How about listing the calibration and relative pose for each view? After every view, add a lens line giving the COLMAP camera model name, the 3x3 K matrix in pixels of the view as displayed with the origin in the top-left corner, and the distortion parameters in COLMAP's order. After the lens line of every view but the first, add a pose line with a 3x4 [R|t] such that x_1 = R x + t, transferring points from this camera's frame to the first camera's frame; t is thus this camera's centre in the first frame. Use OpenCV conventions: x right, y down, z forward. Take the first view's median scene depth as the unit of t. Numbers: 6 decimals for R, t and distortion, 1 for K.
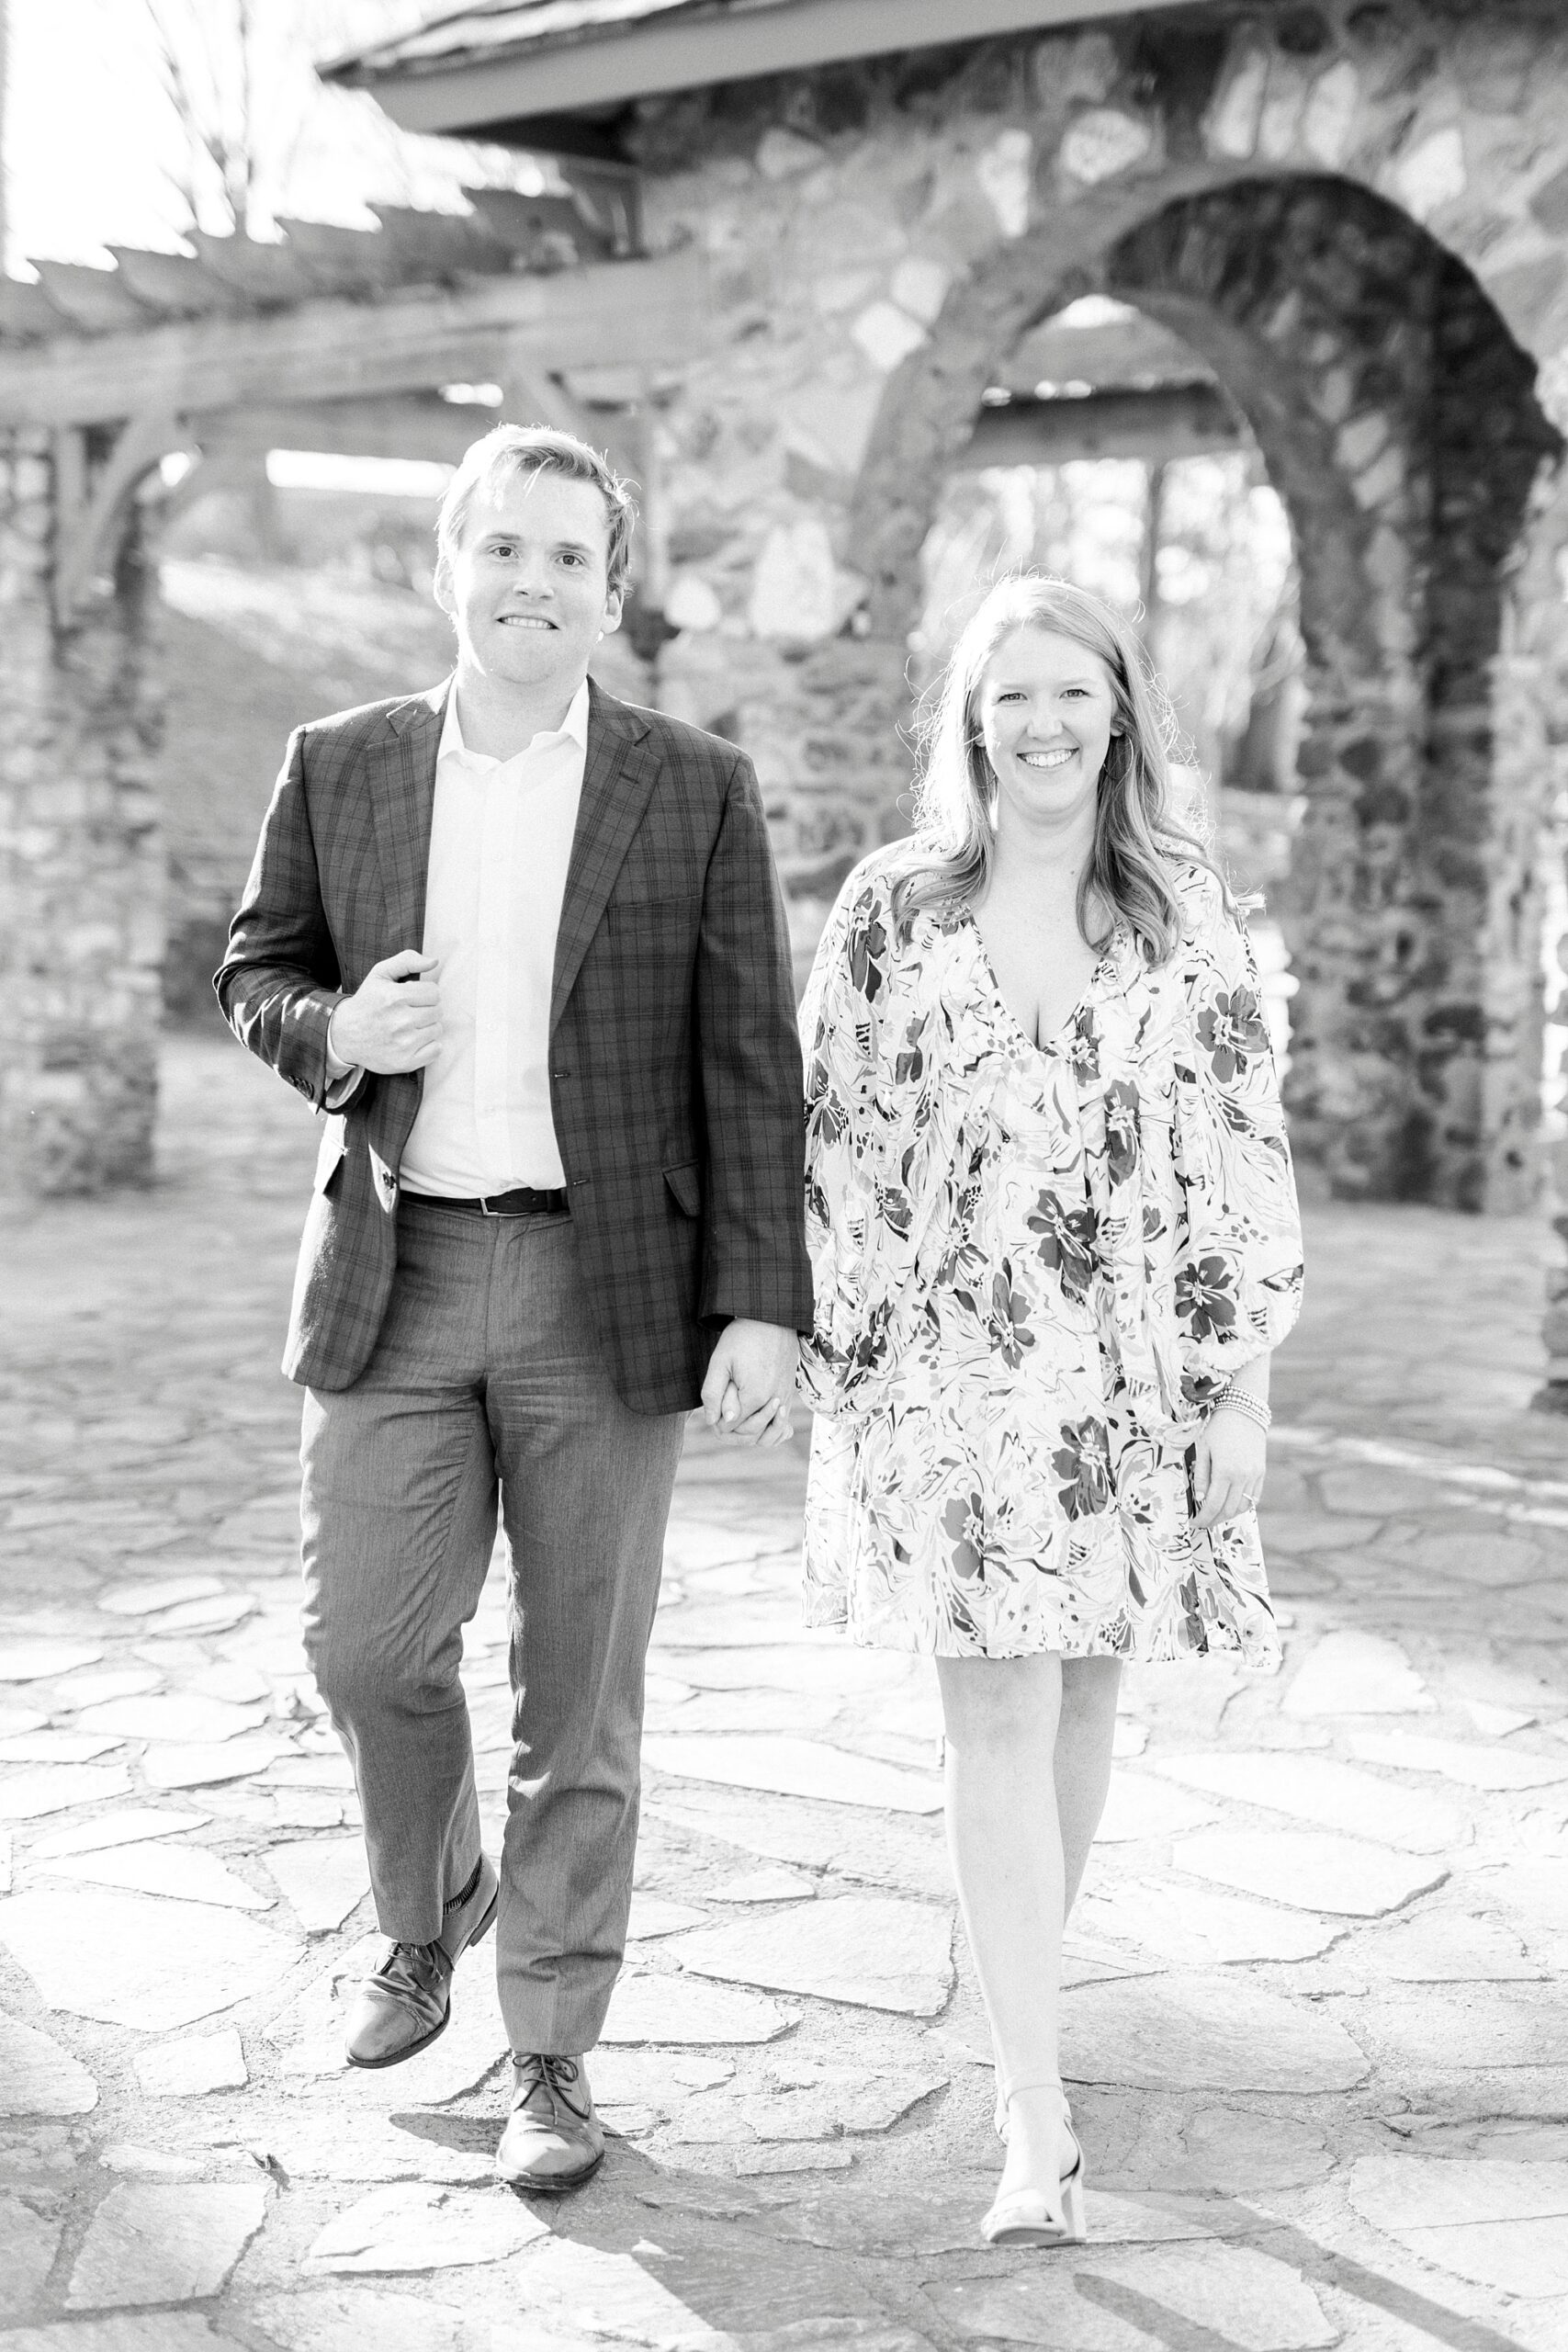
lens RADIAL K [[3625.5, 0, 830.3], [0, 3625.5, 1118.9], [0, 0, 1]] dist [-0.008150, 0.065290]
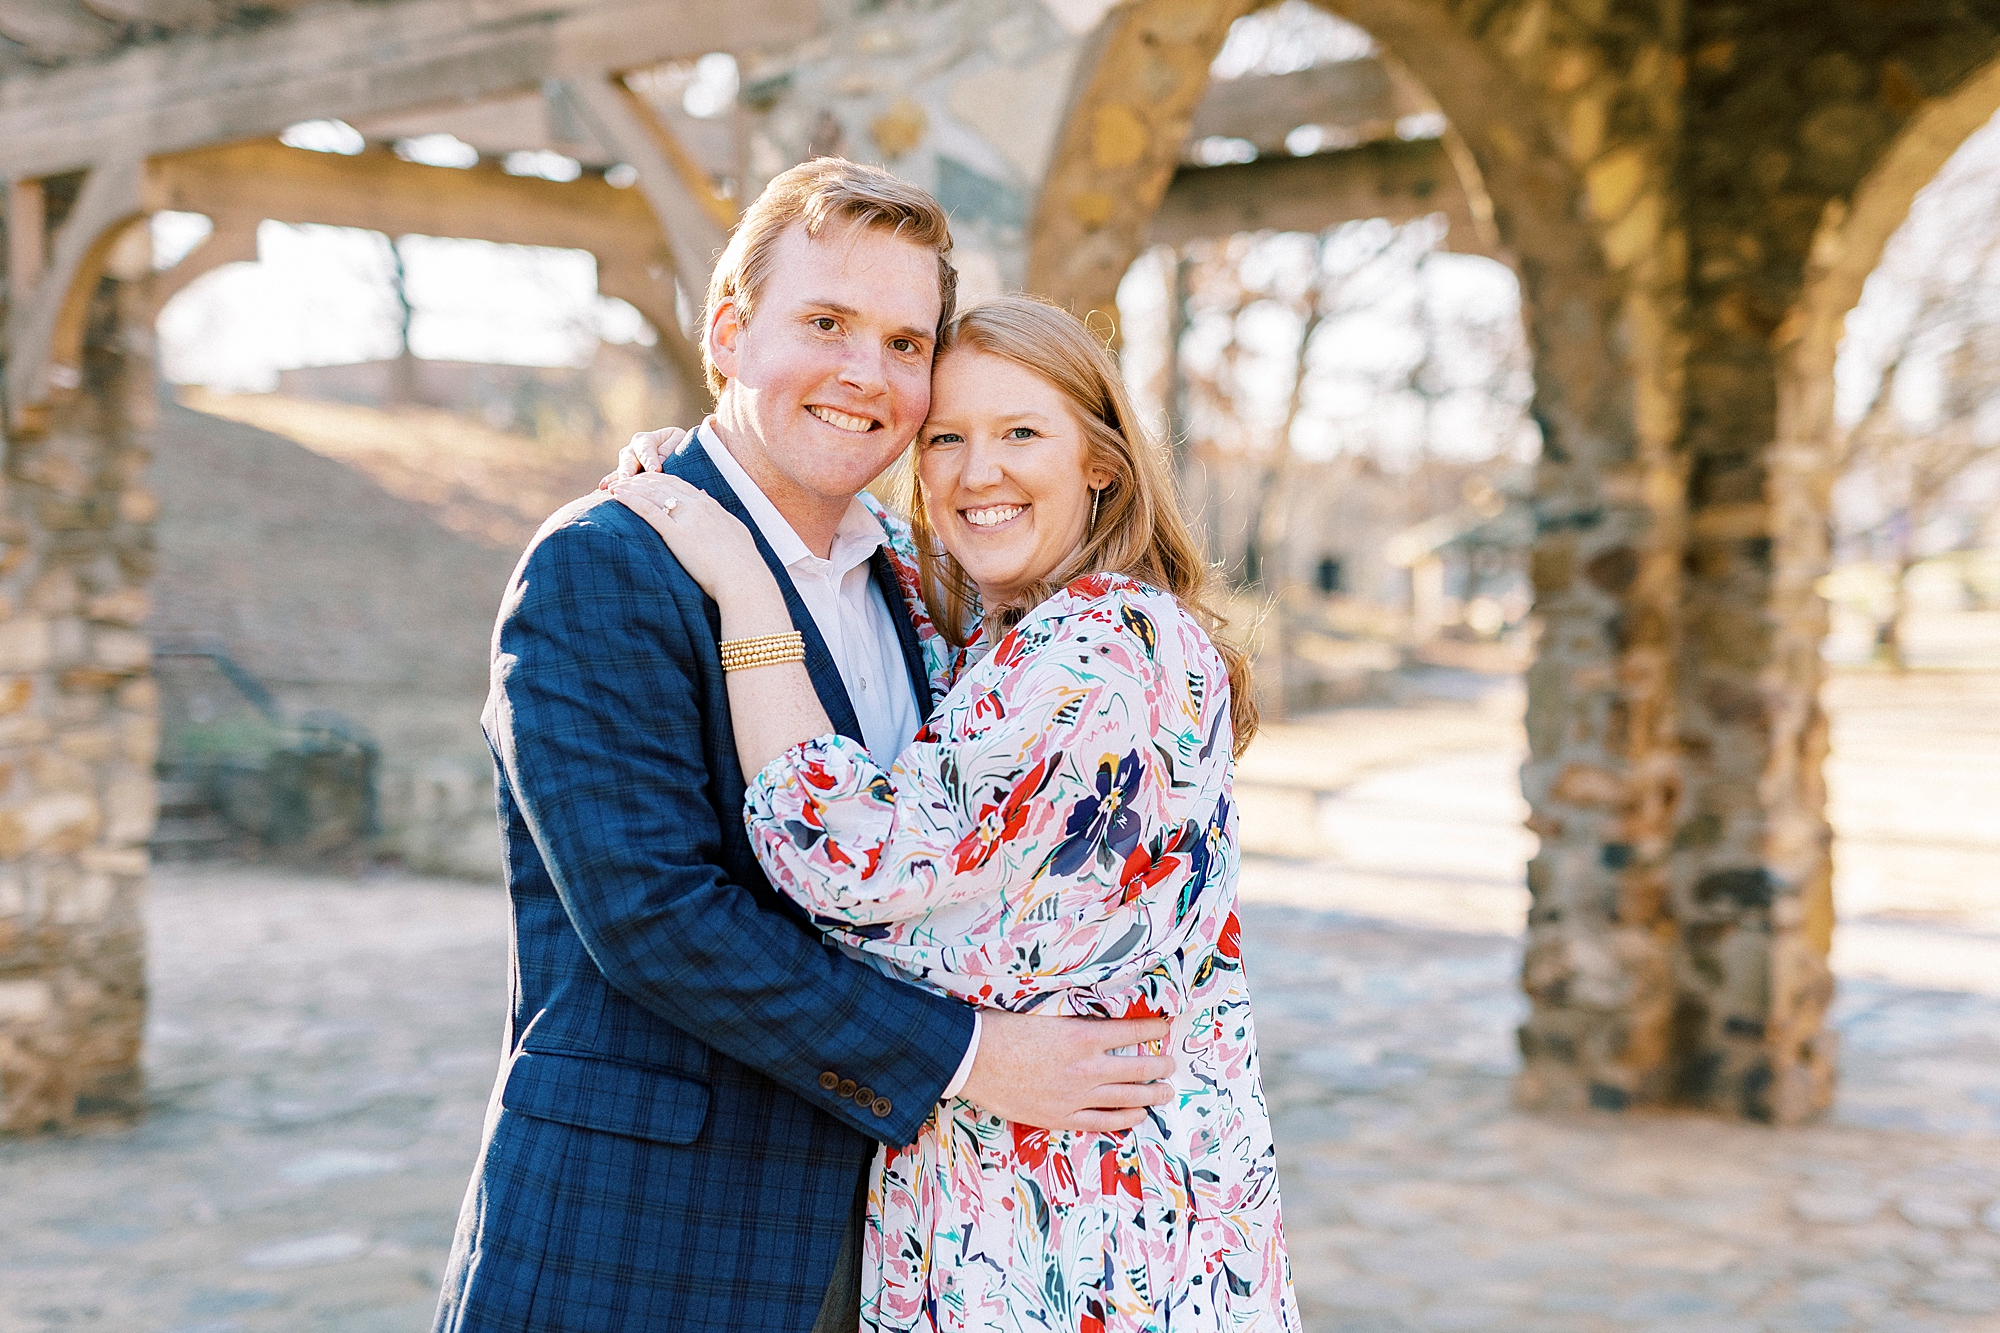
lens RADIAL K [[2912.1, 0, 1031.7], [0, 2912.1, 657.9], [0, 0, 1]] dist [-0.002702, 0.040462]
pose [[0.998690, -0.014514, 0.049060, -0.019010], [0.017912, 0.997419, -0.069529, -0.036366], [-0.047925, 0.070317, 0.996373, 0.353108]]
